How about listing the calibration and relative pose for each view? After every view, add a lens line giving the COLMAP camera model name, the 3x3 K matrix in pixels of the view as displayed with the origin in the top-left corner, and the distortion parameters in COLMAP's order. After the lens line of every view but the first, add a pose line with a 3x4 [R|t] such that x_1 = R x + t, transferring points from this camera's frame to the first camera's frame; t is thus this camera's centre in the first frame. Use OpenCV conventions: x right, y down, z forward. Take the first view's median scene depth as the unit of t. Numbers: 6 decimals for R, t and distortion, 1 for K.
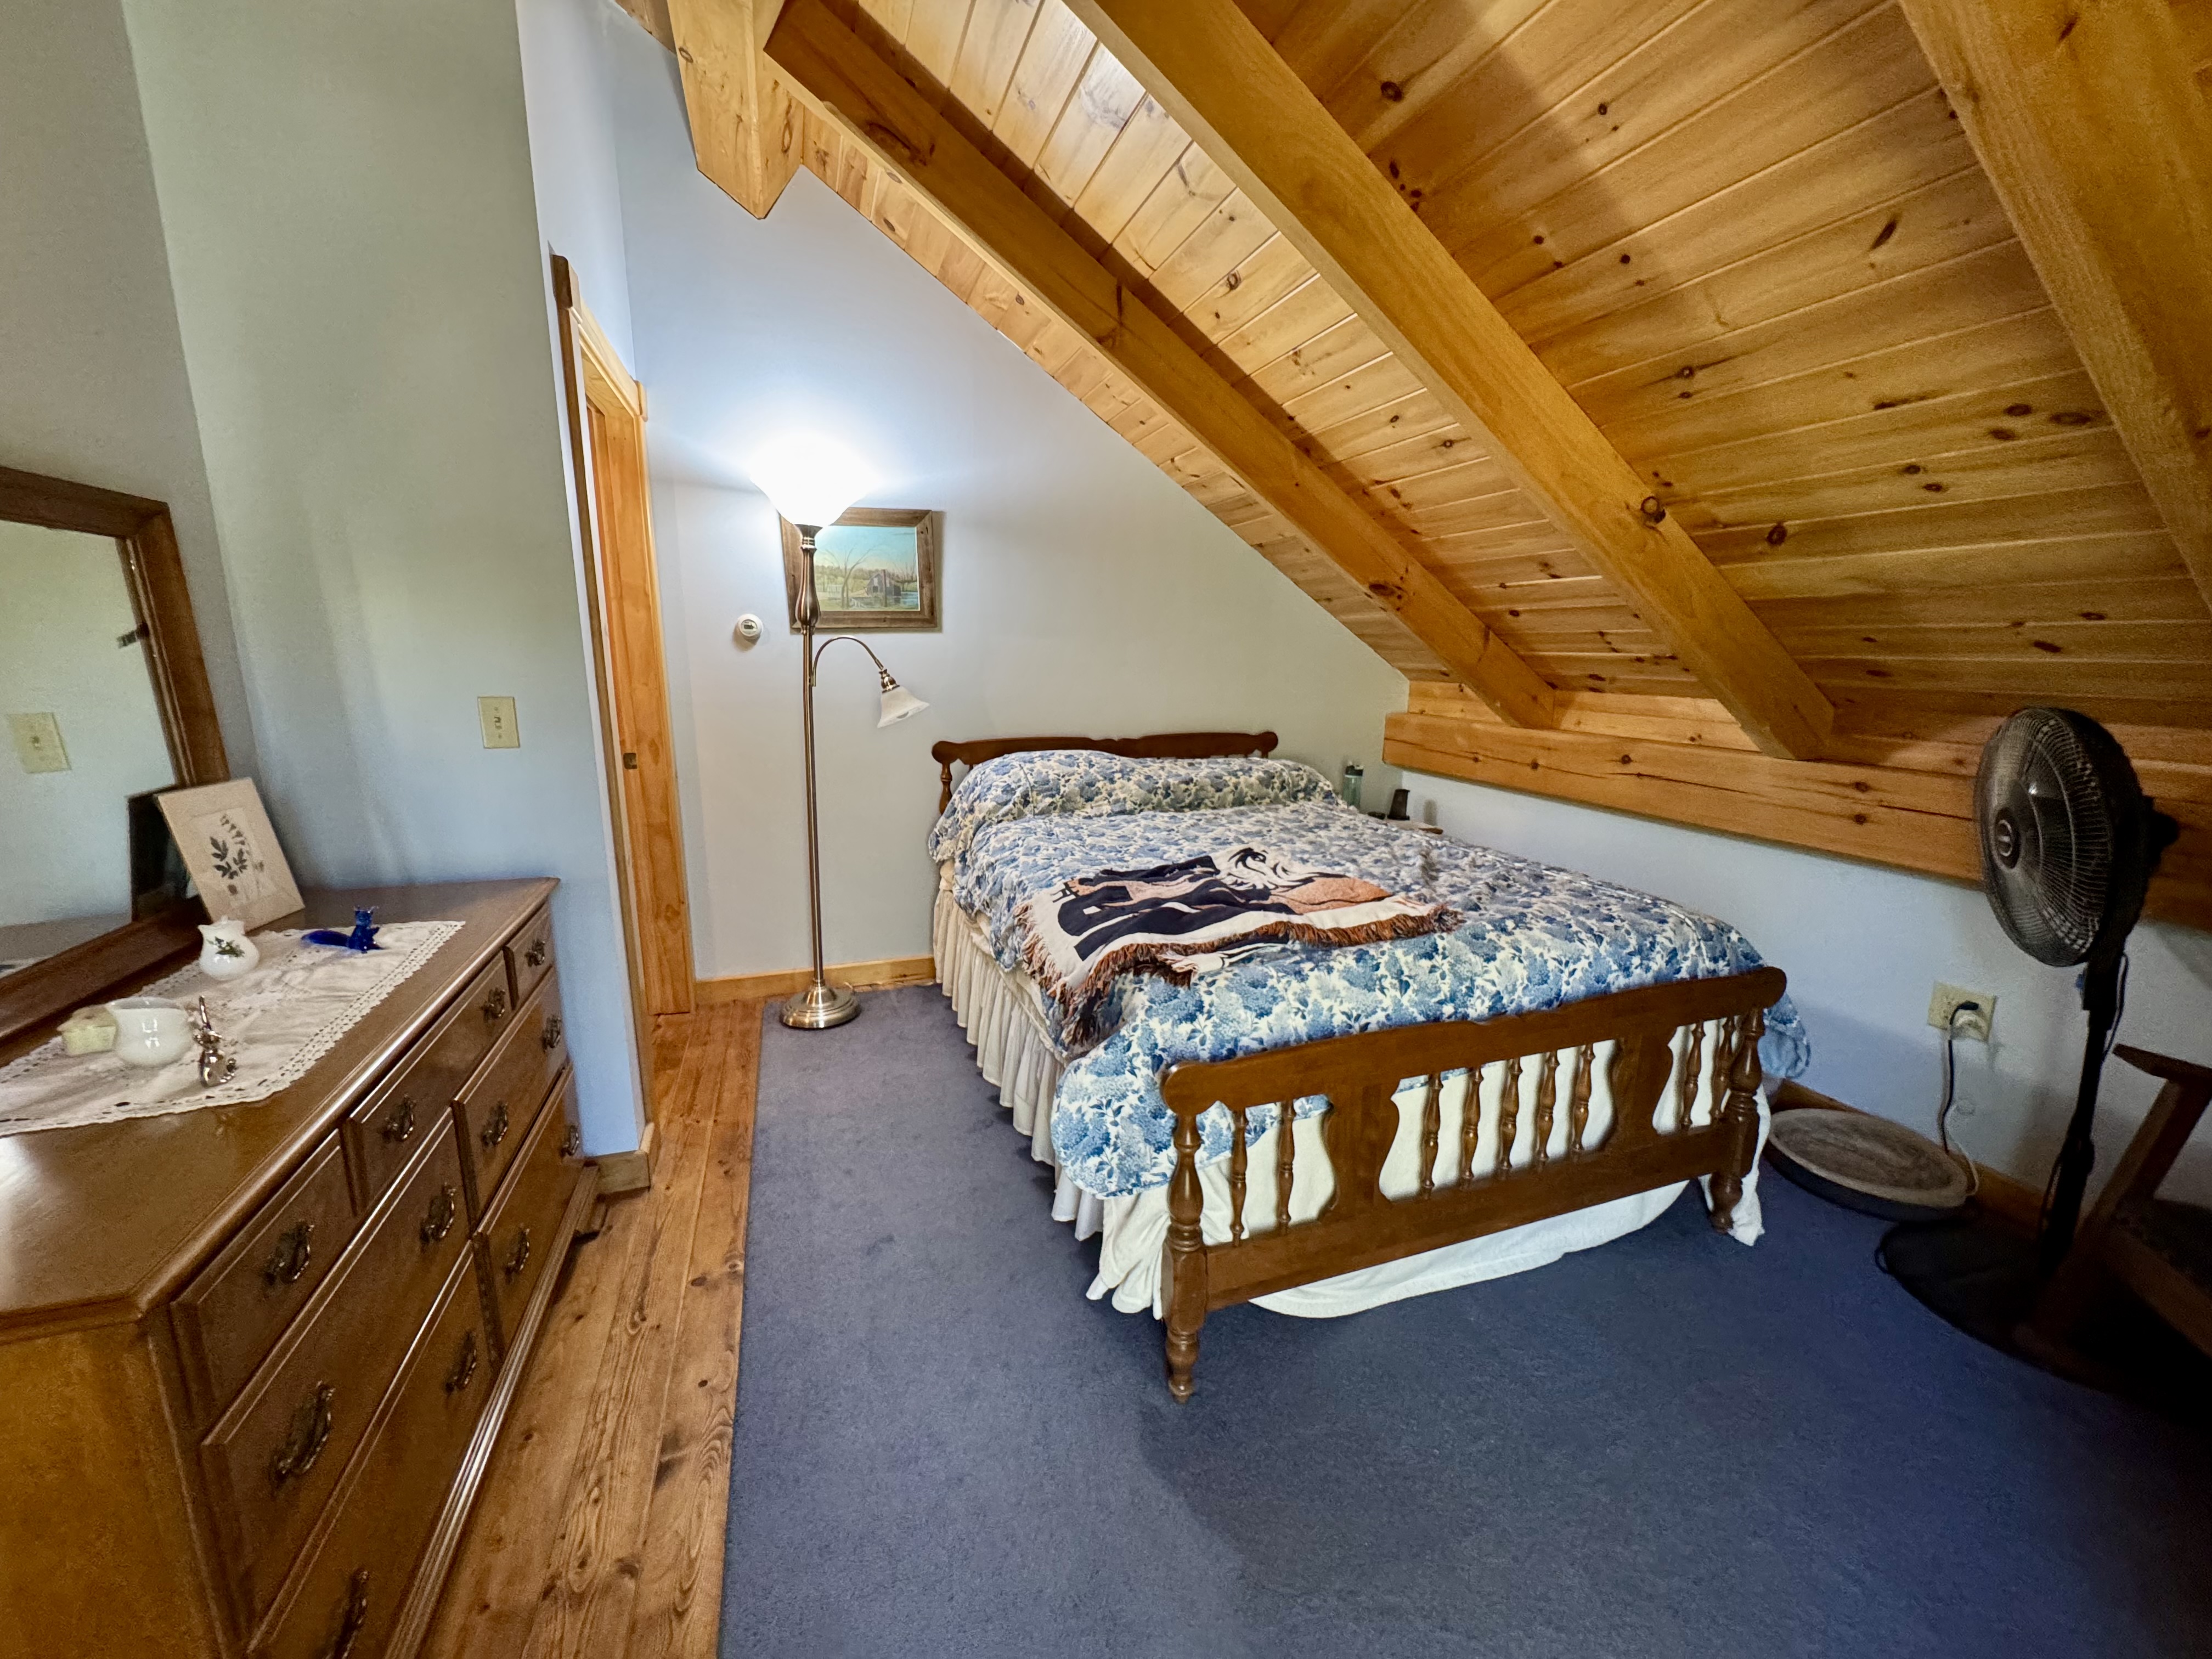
lens RADIAL K [[878.7, 0, 1105.2], [0, 878.7, 828.9], [0, 0, 1]] dist [-0.004275, 0.000675]
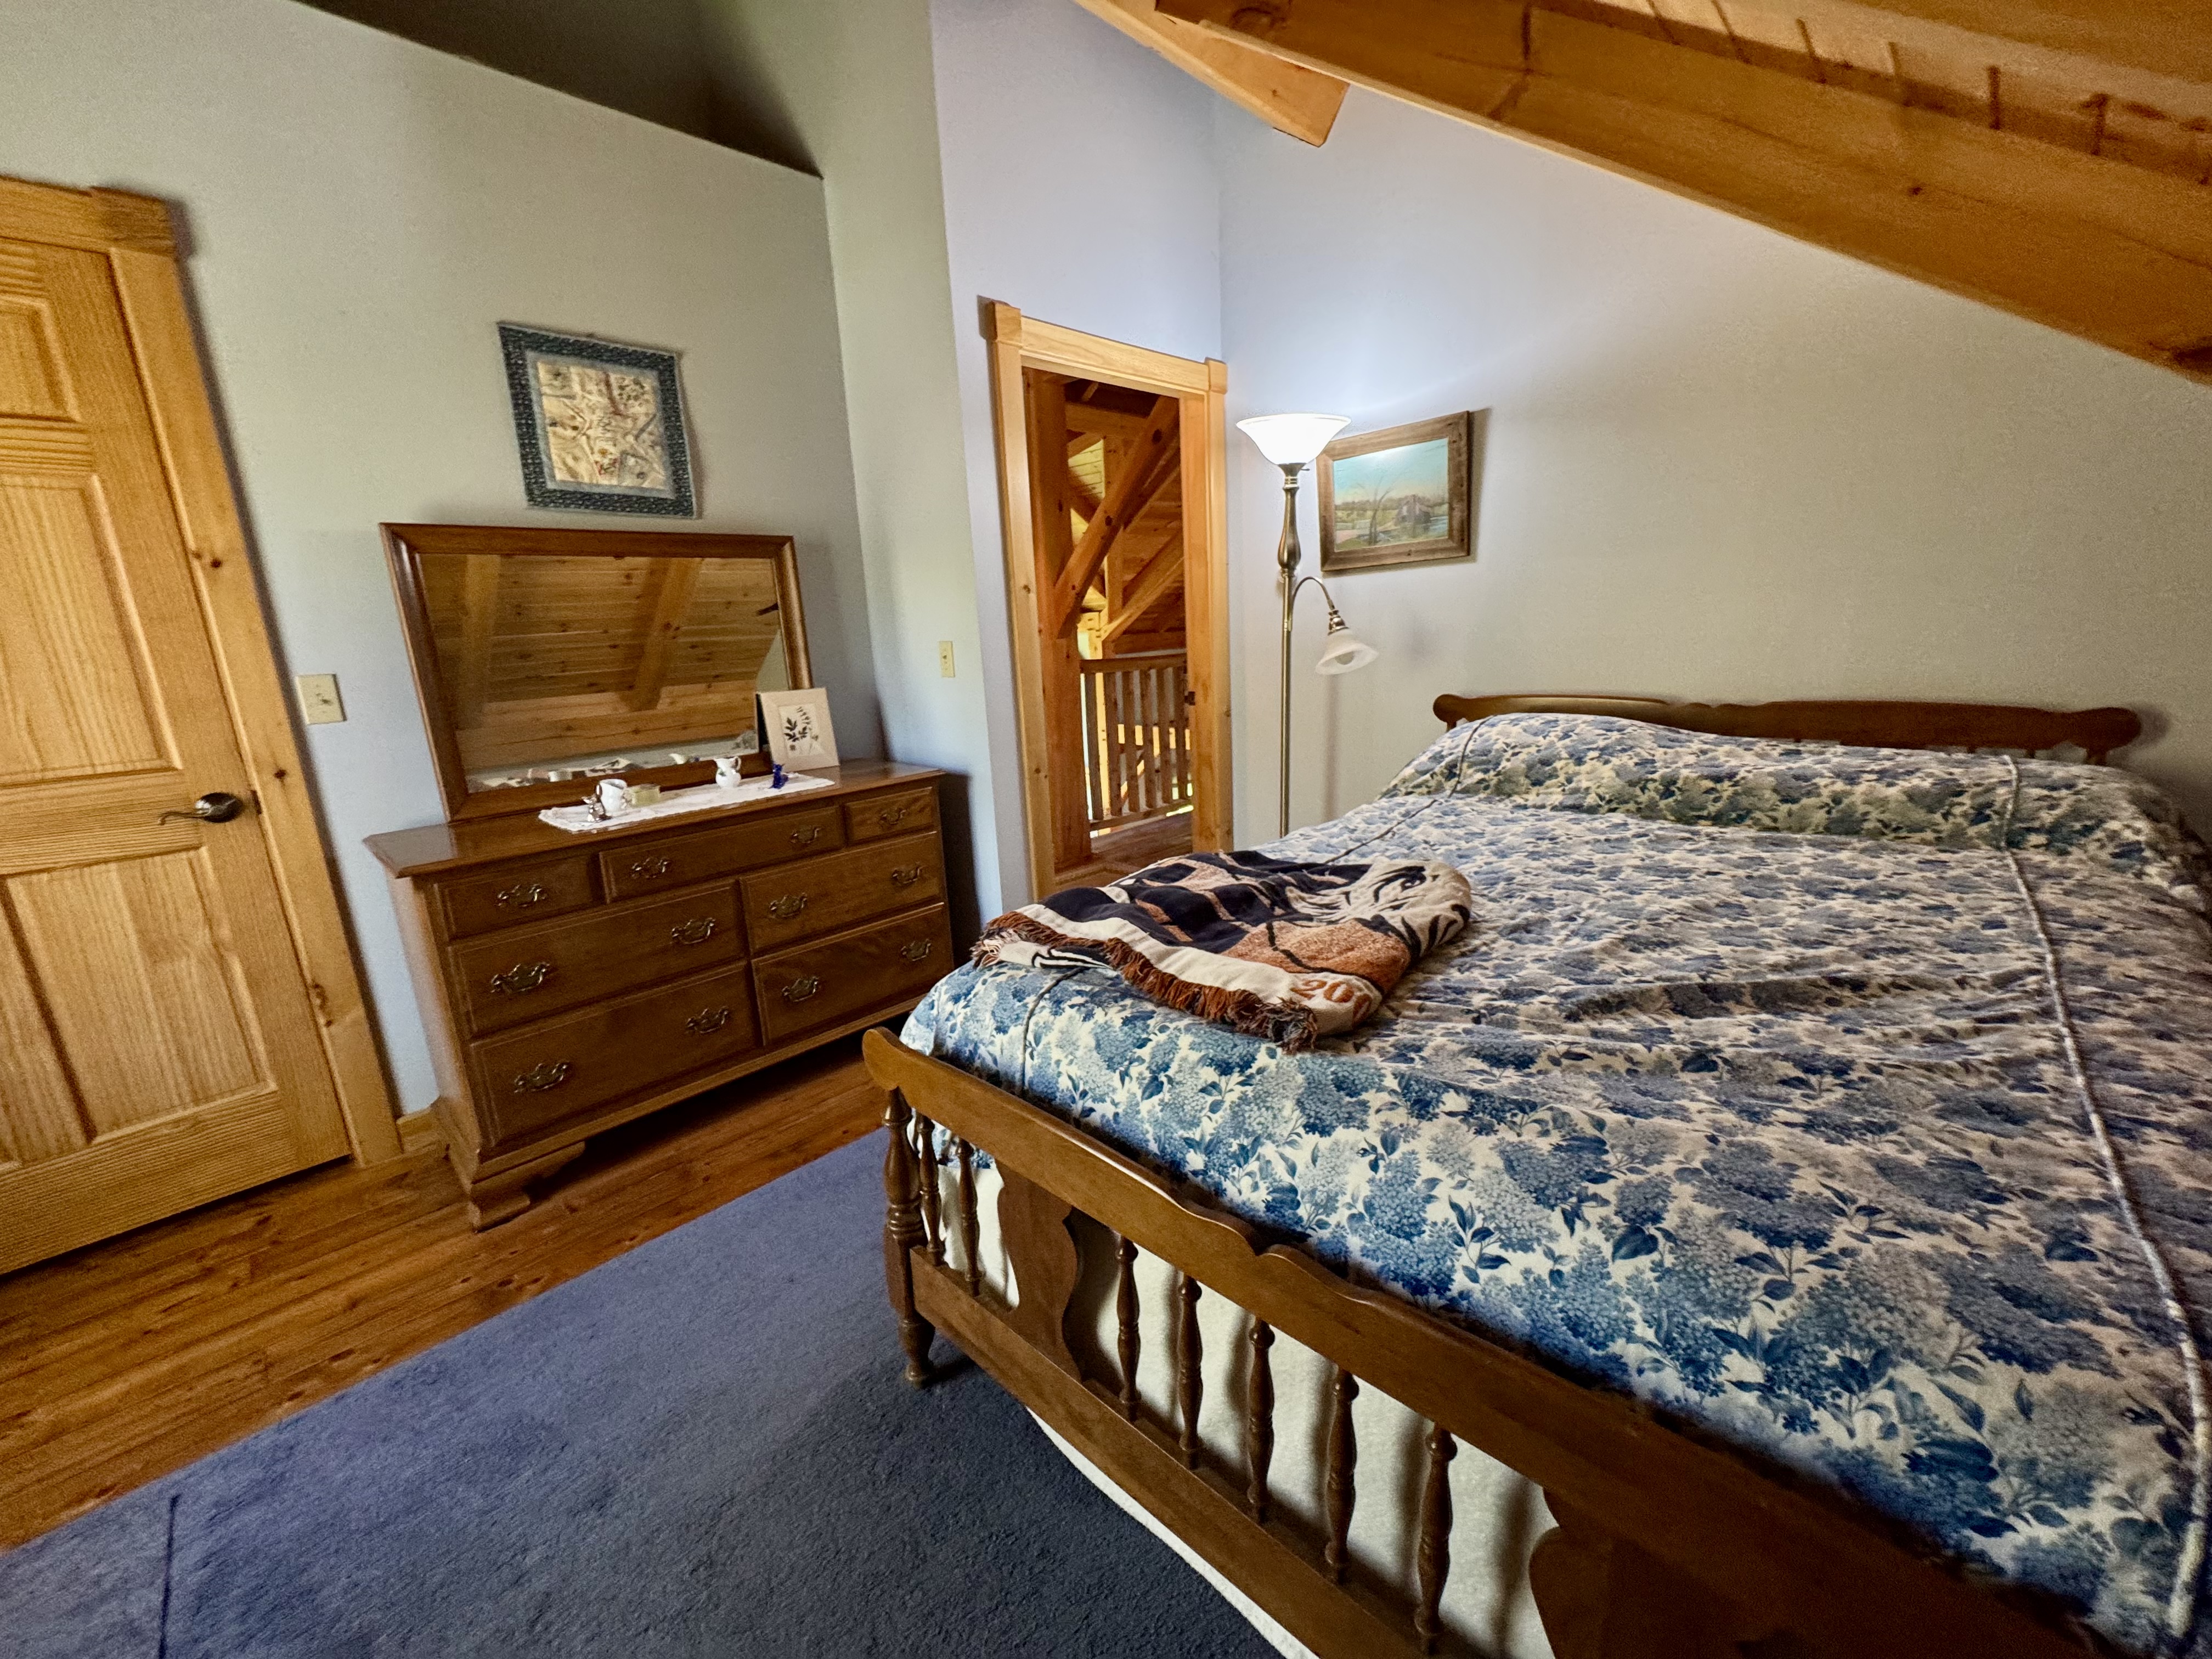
lens RADIAL K [[878.7, 0, 1111.4], [0, 878.7, 827.3], [0, 0, 1]] dist [-0.004275, 0.000675]
pose [[0.450002, 0.175261, -0.875661, 0.759606], [-0.131753, 0.982852, 0.129007, -0.073756], [0.883255, 0.057317, 0.465377, 0.600673]]
